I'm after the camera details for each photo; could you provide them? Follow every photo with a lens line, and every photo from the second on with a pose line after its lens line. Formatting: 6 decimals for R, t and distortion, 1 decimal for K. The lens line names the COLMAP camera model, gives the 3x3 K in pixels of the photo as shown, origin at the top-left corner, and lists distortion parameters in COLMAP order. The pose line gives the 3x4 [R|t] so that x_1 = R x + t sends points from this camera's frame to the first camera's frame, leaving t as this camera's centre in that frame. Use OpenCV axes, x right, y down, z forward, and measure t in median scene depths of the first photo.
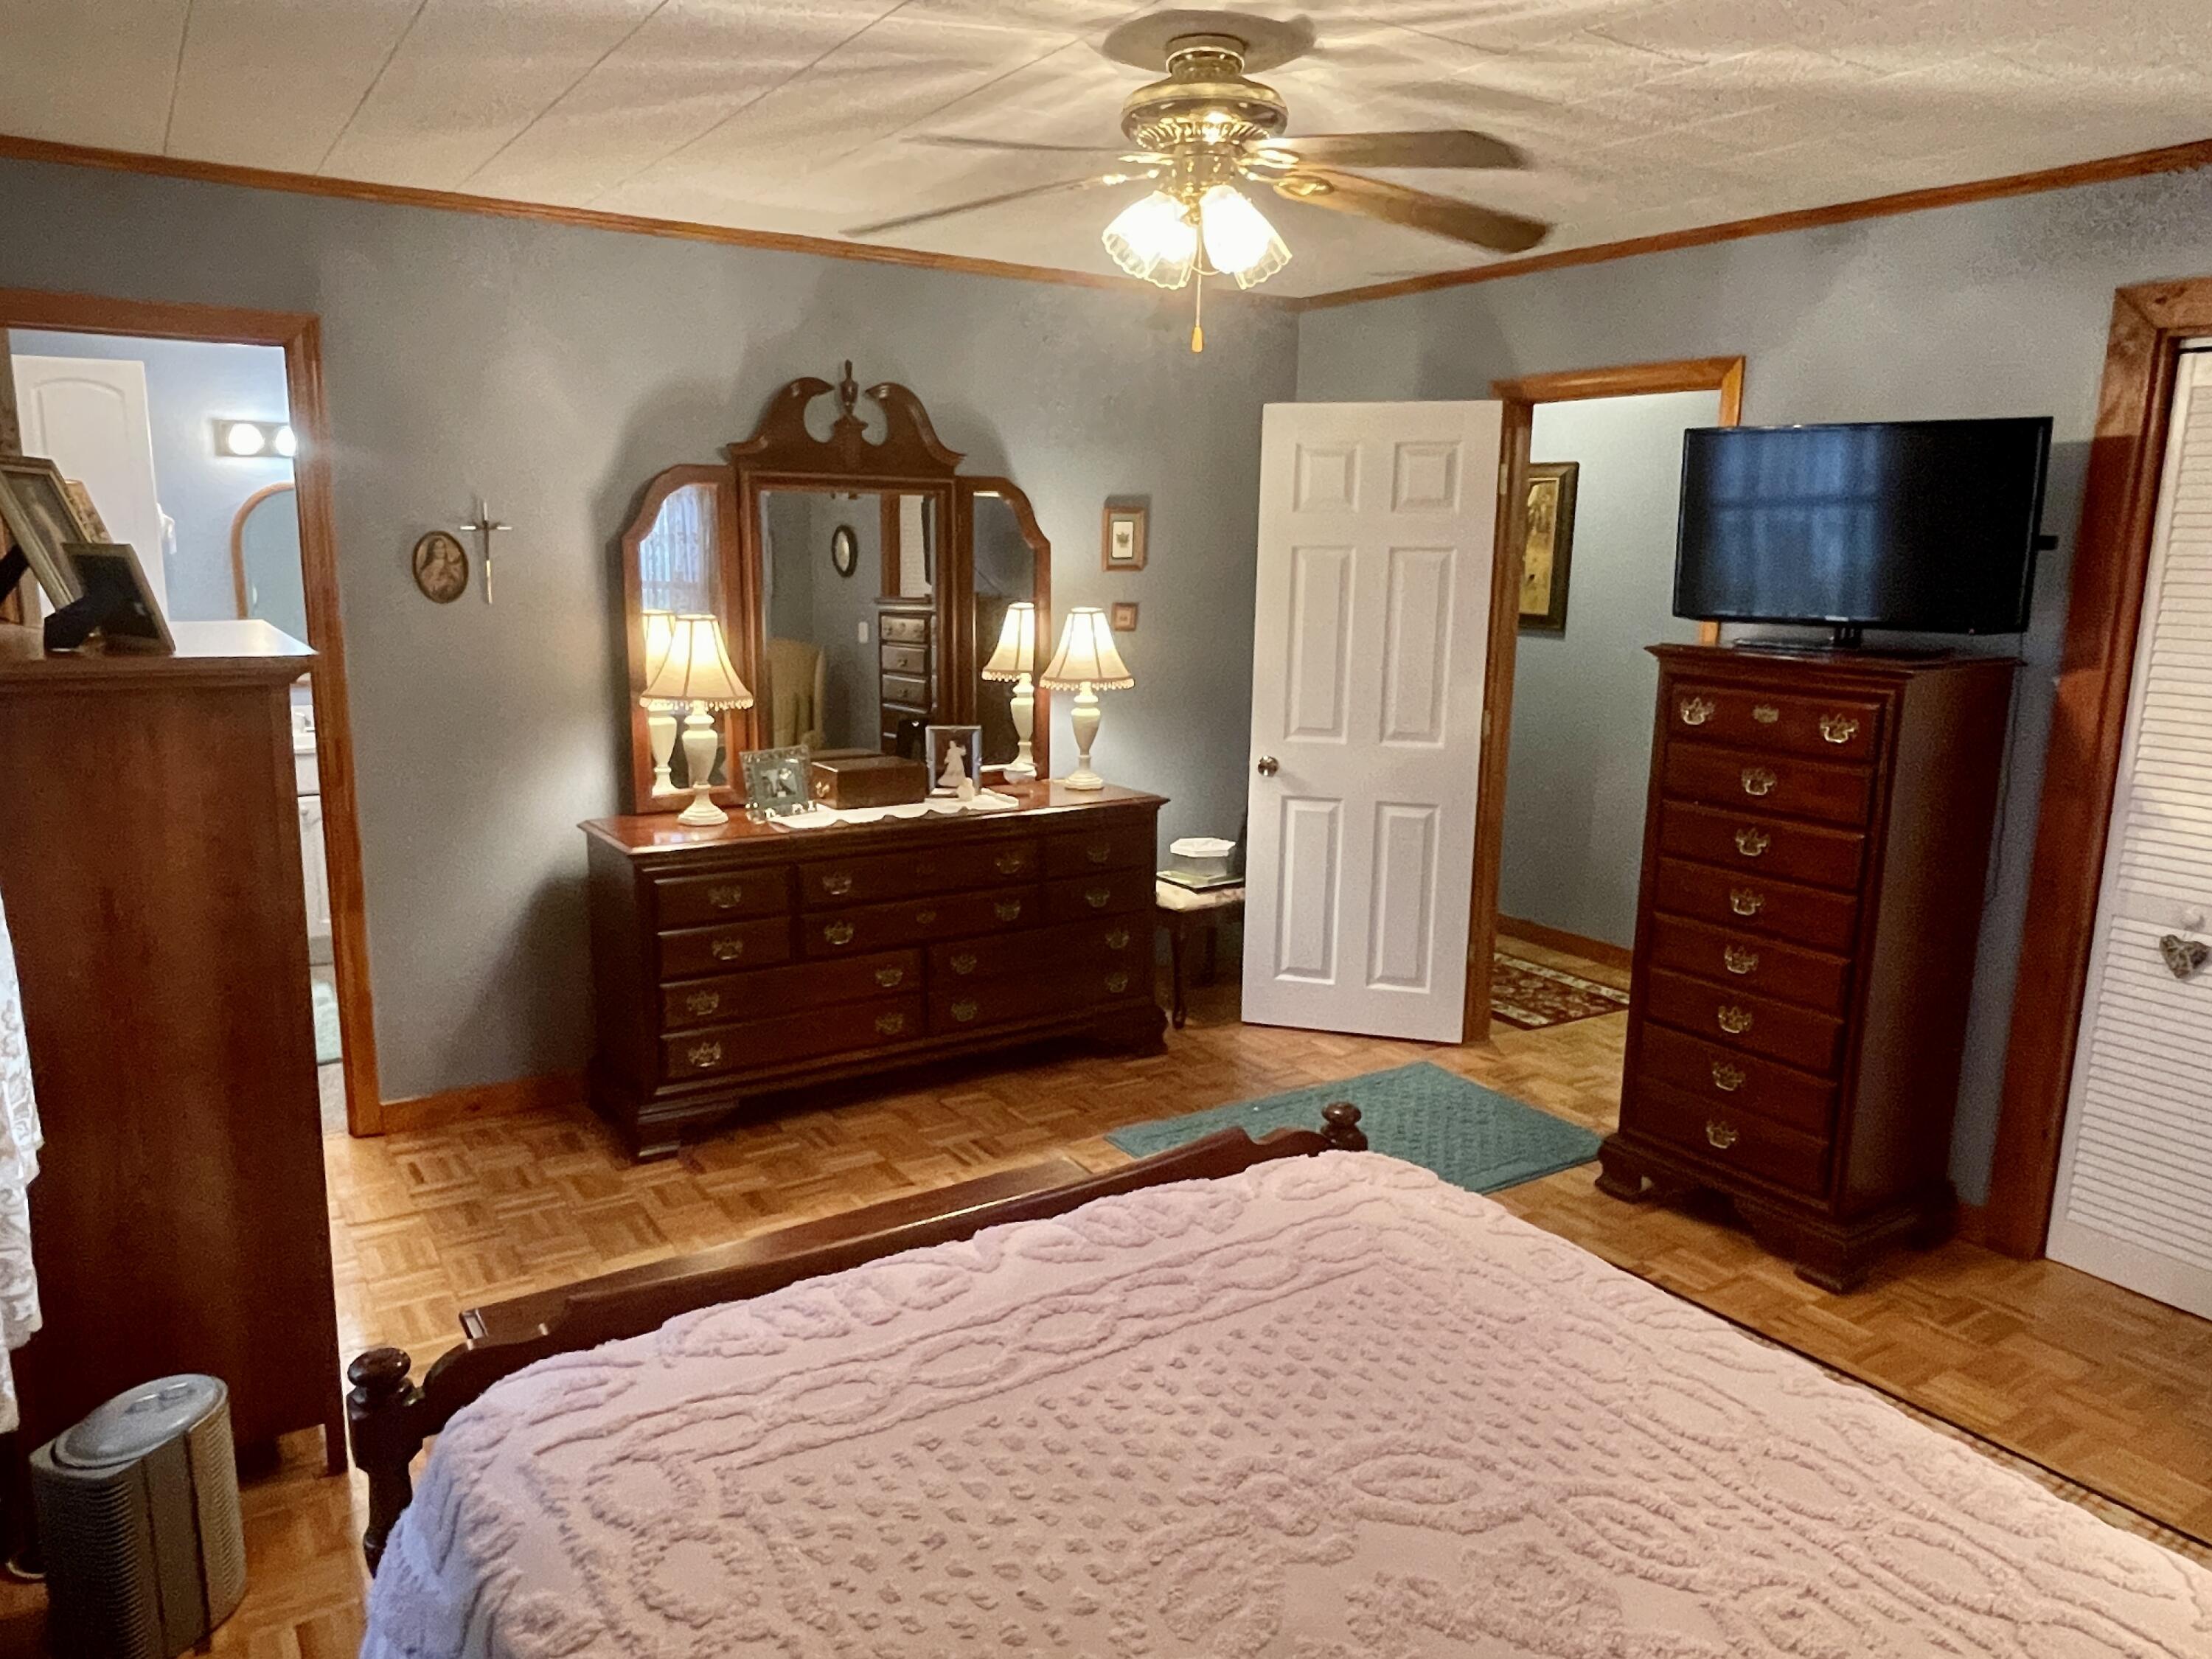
lens RADIAL K [[1502.3, 0, 1090.6], [0, 1502.3, 820.1], [0, 0, 1]] dist [0.022355, -0.045399]
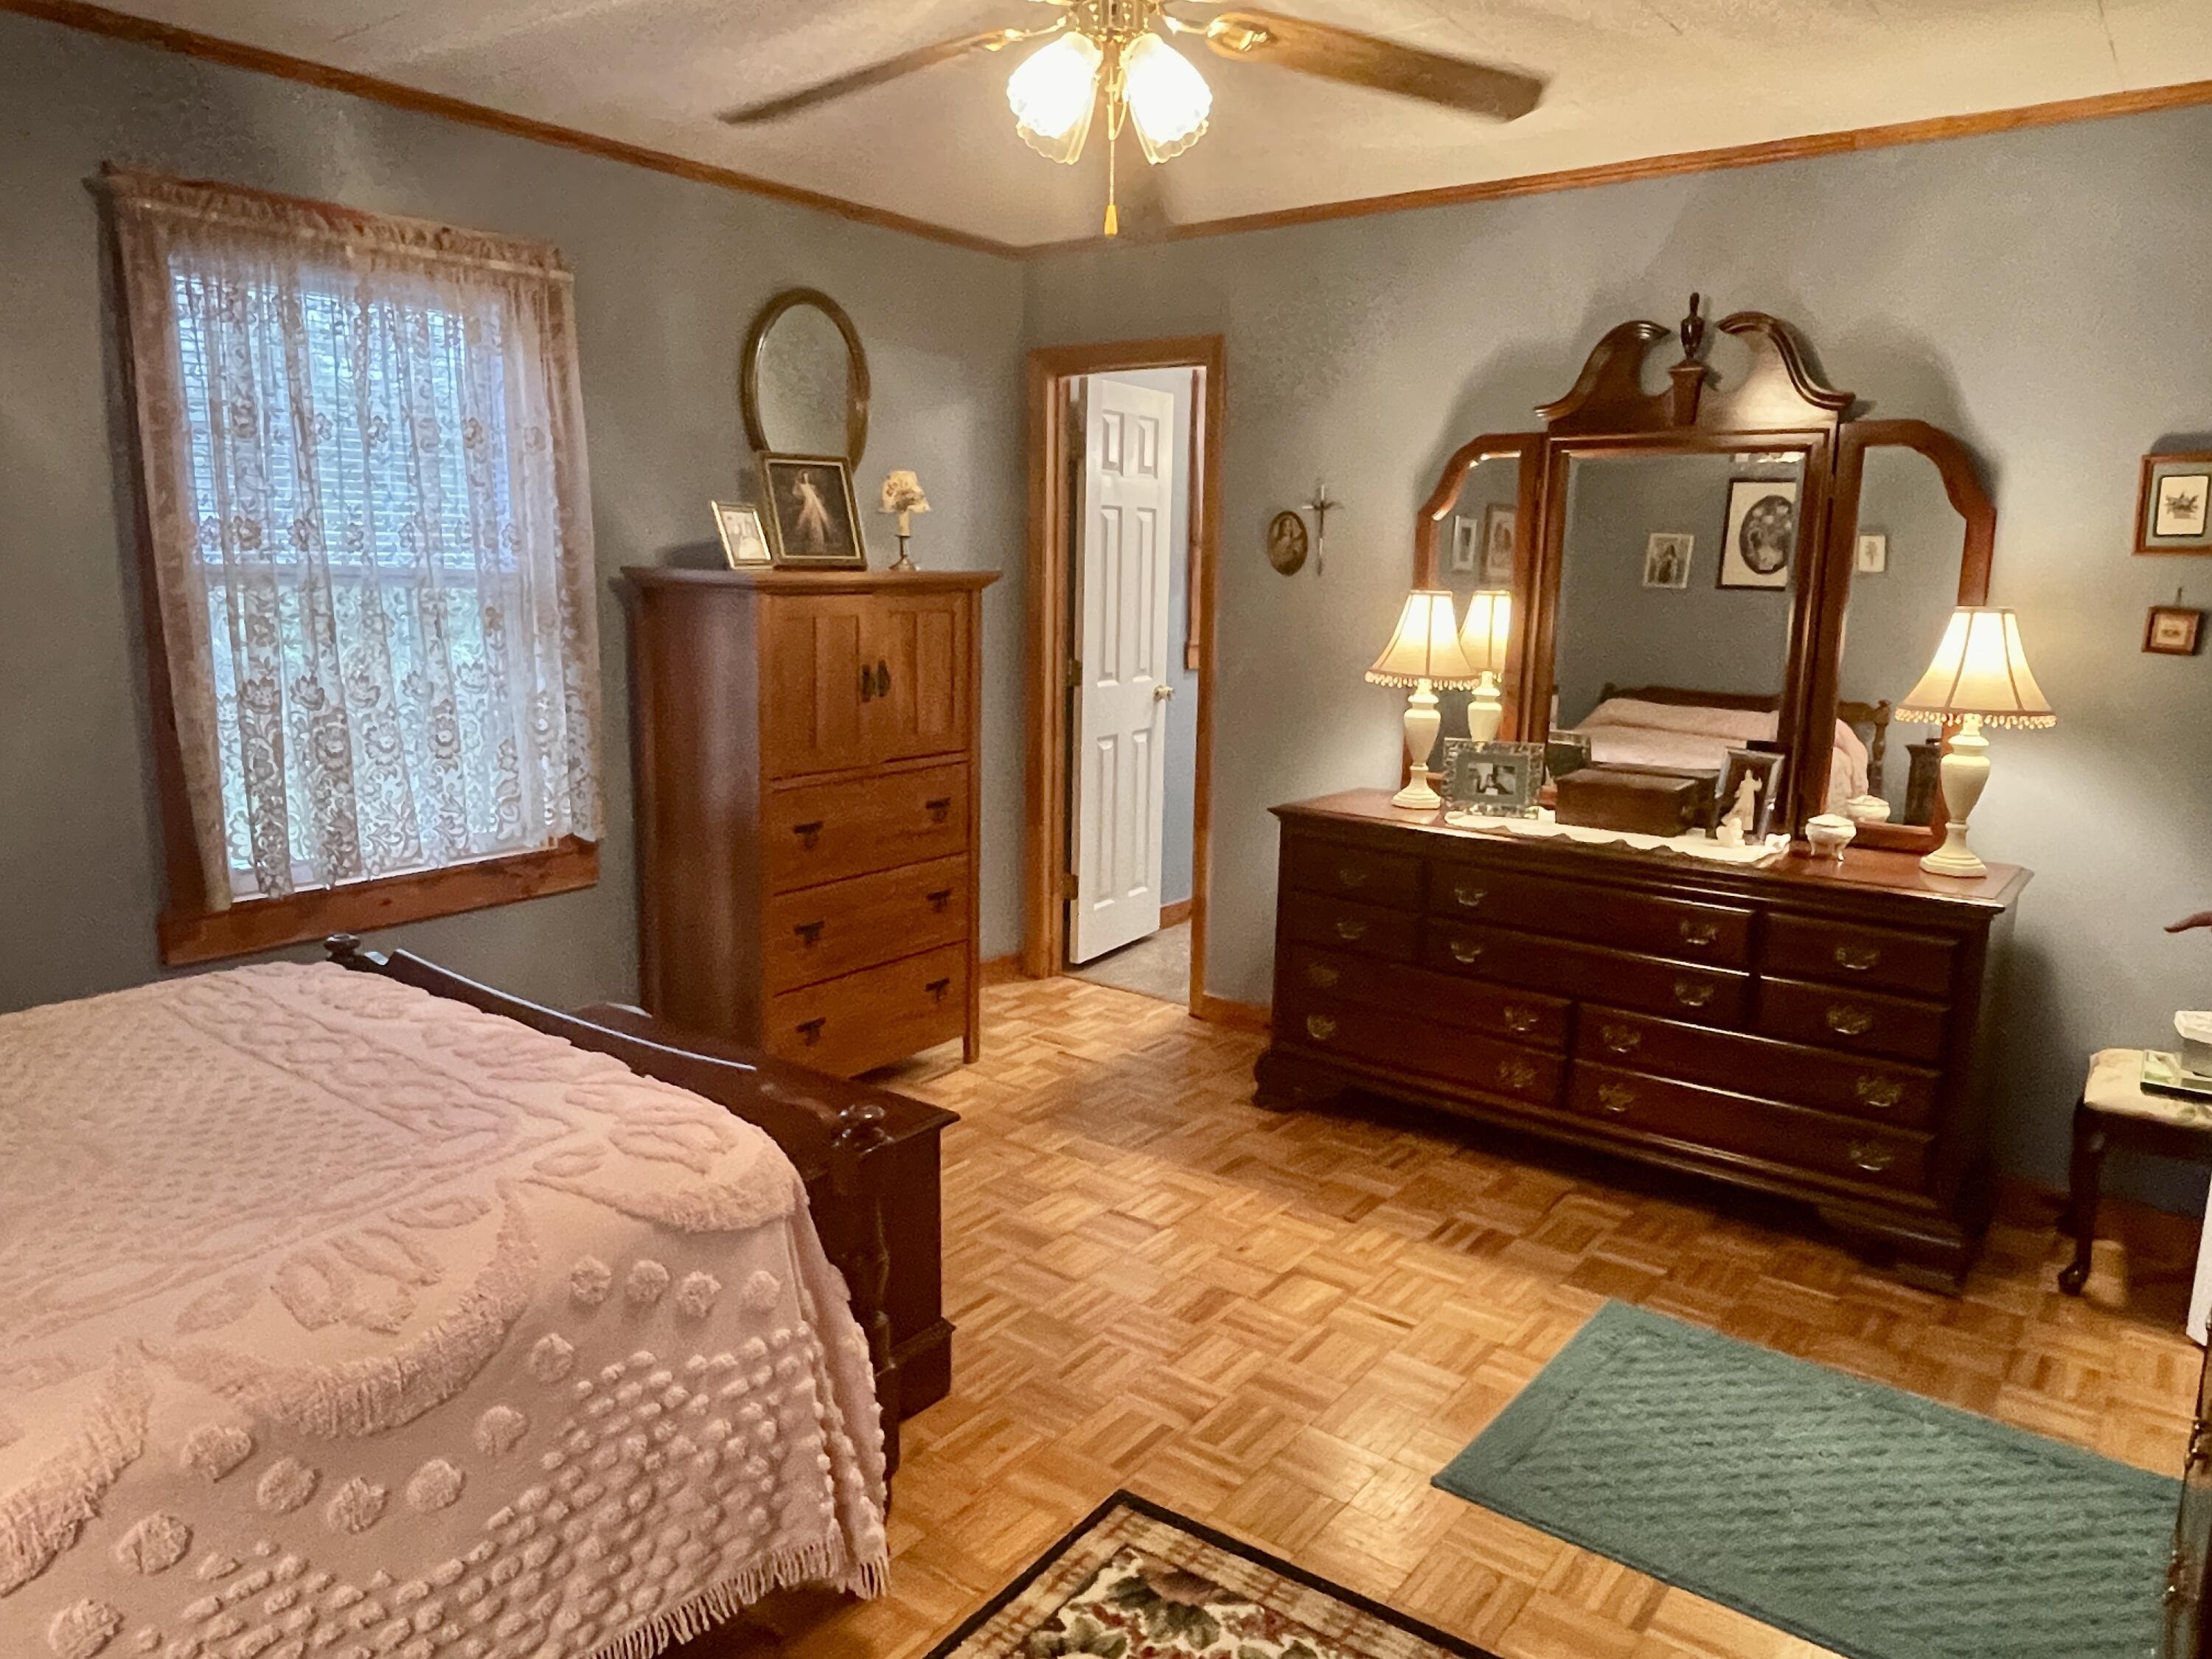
lens RADIAL K [[1502.3, 0, 1090.6], [0, 1502.3, 820.1], [0, 0, 1]] dist [0.022355, -0.045399]
pose [[0.326626, 0.156192, -0.932159, 0.567867], [-0.185966, 0.977592, 0.098643, -0.045174], [0.926678, 0.141130, 0.348353, 0.466135]]
